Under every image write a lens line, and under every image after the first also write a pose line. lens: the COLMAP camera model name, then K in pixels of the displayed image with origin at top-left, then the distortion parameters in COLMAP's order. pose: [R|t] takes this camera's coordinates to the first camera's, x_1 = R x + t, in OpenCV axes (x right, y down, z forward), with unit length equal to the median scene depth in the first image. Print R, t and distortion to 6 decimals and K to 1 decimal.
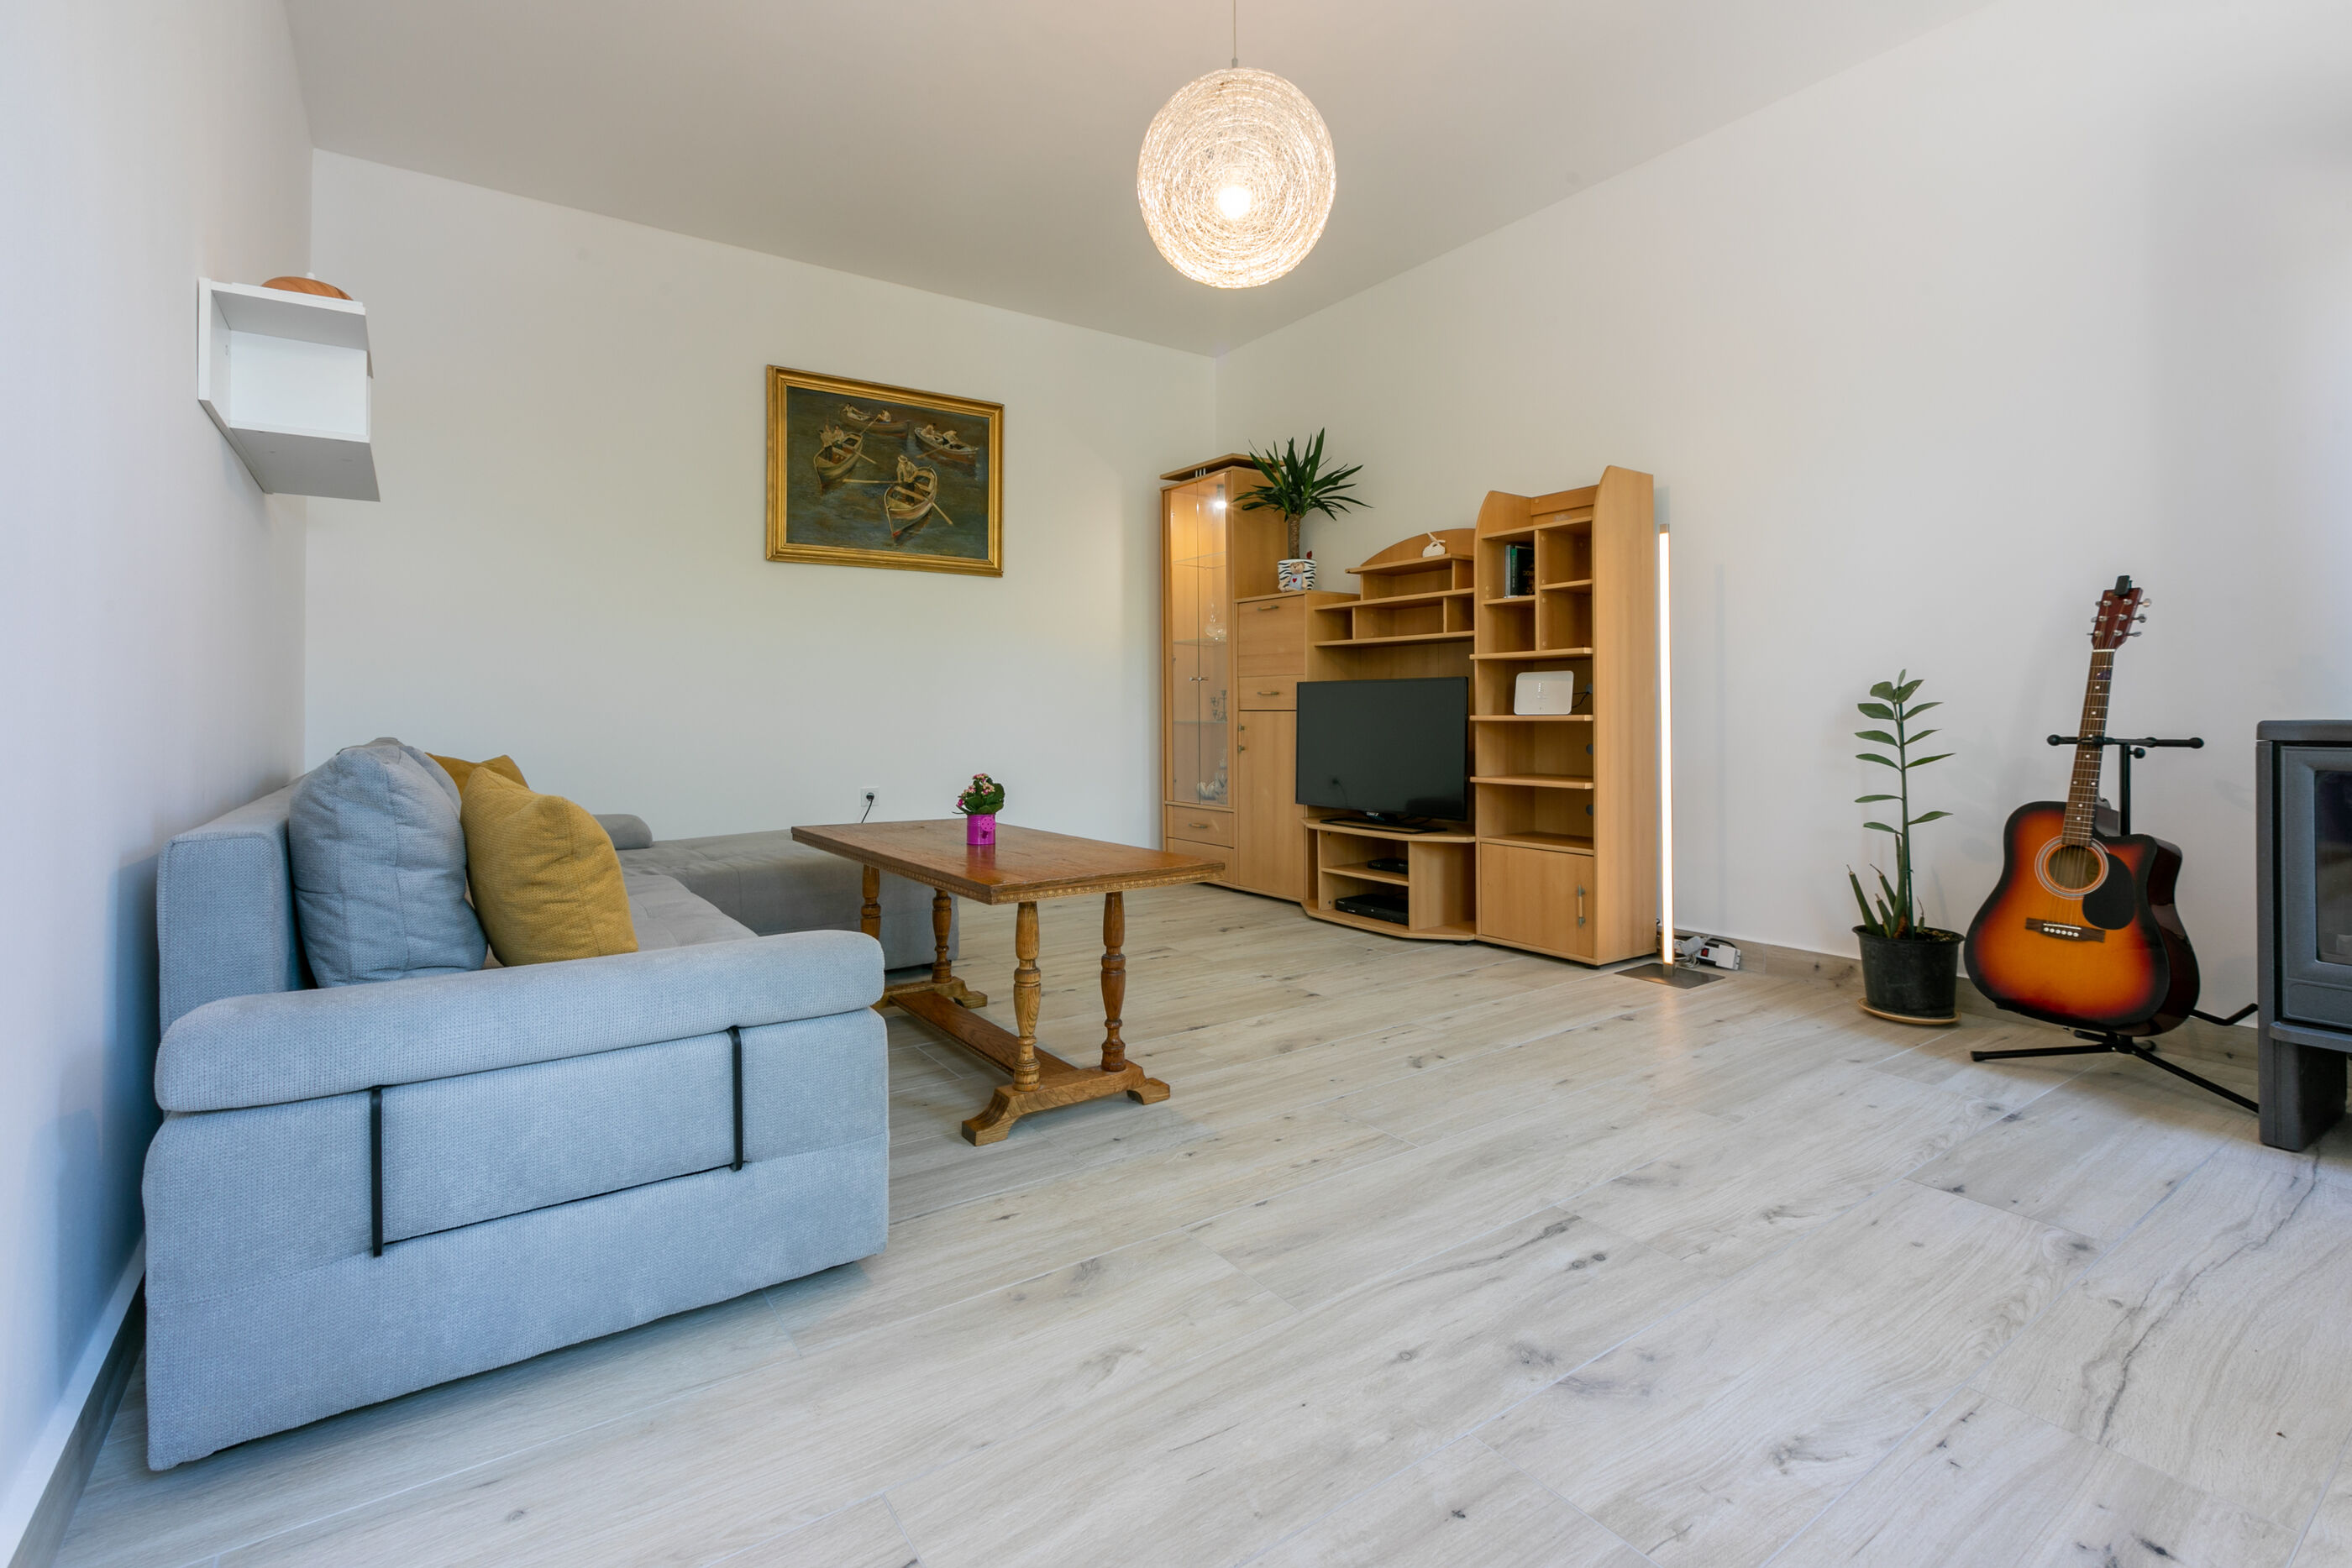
lens RADIAL K [[1074.1, 0, 1188.7], [0, 1074.1, 710.7], [0, 0, 1]] dist [0.001280, -0.001463]
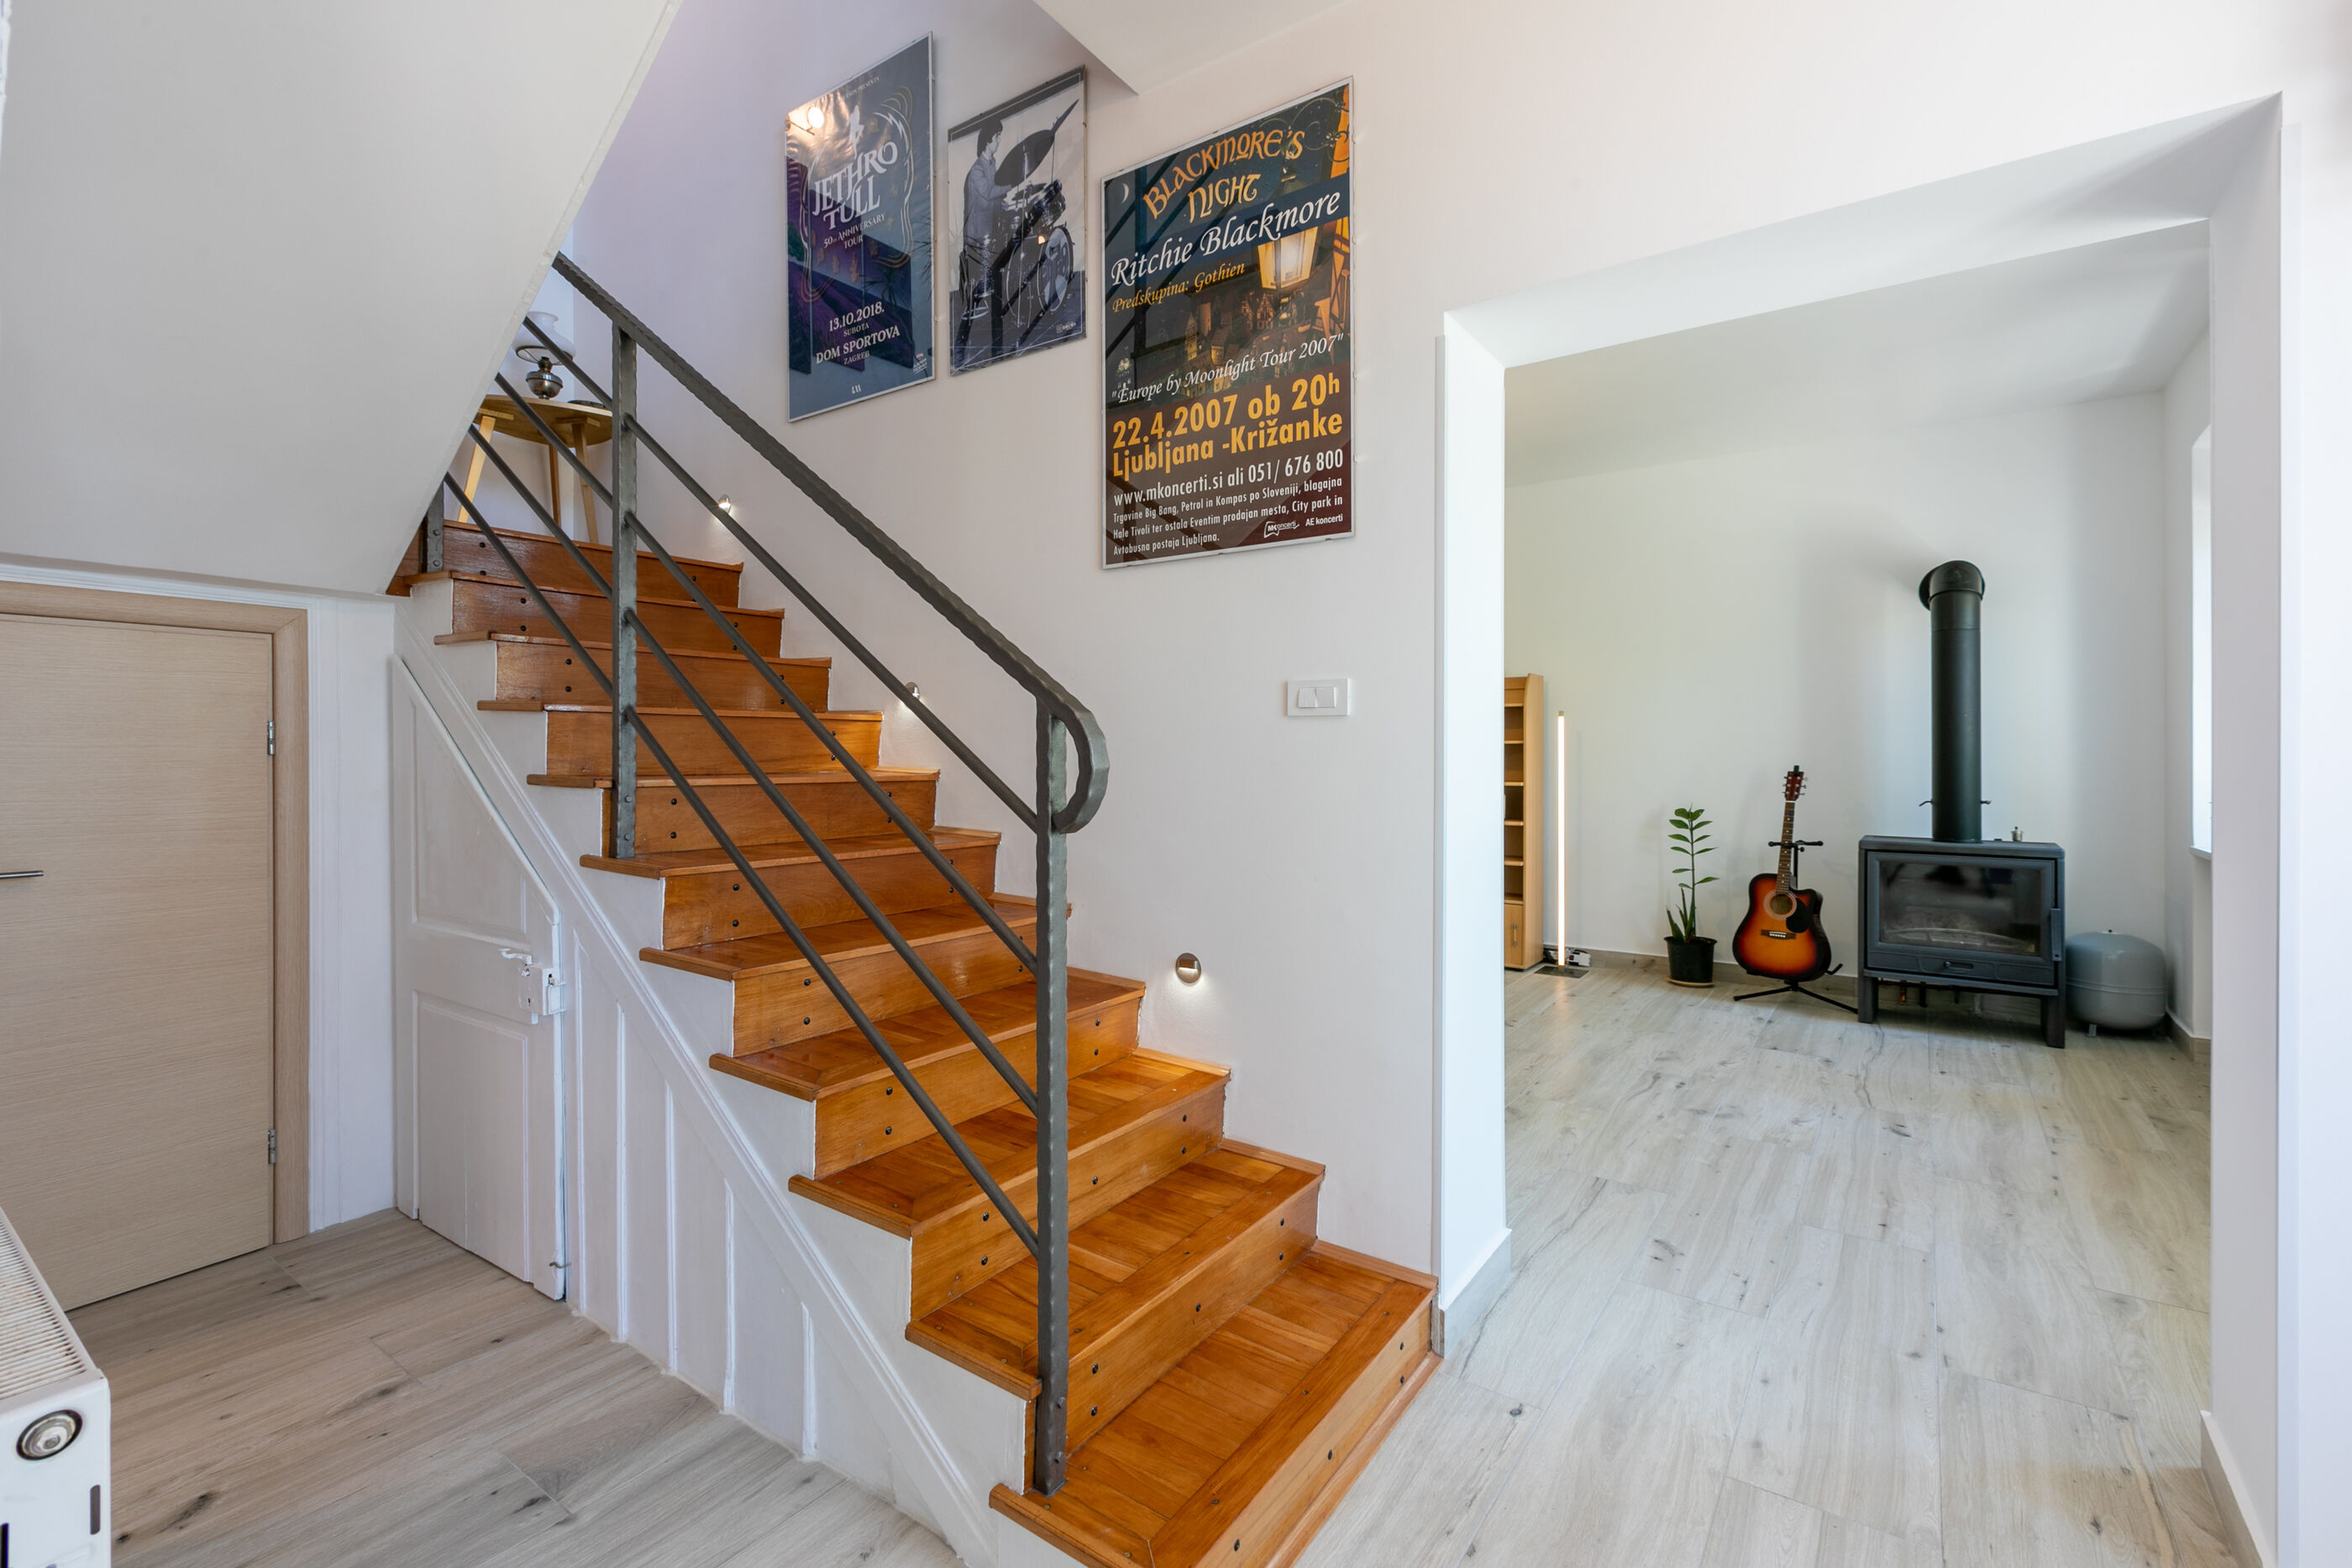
lens RADIAL K [[1074.1, 0, 1188.9], [0, 1074.1, 750.2], [0, 0, 1]] dist [0.001280, -0.001463]
pose [[0.937504, 0.006084, 0.347922, -1.023315], [-0.007592, 0.999967, 0.002971, -0.158821], [-0.347892, -0.005426, 0.937519, -0.587271]]
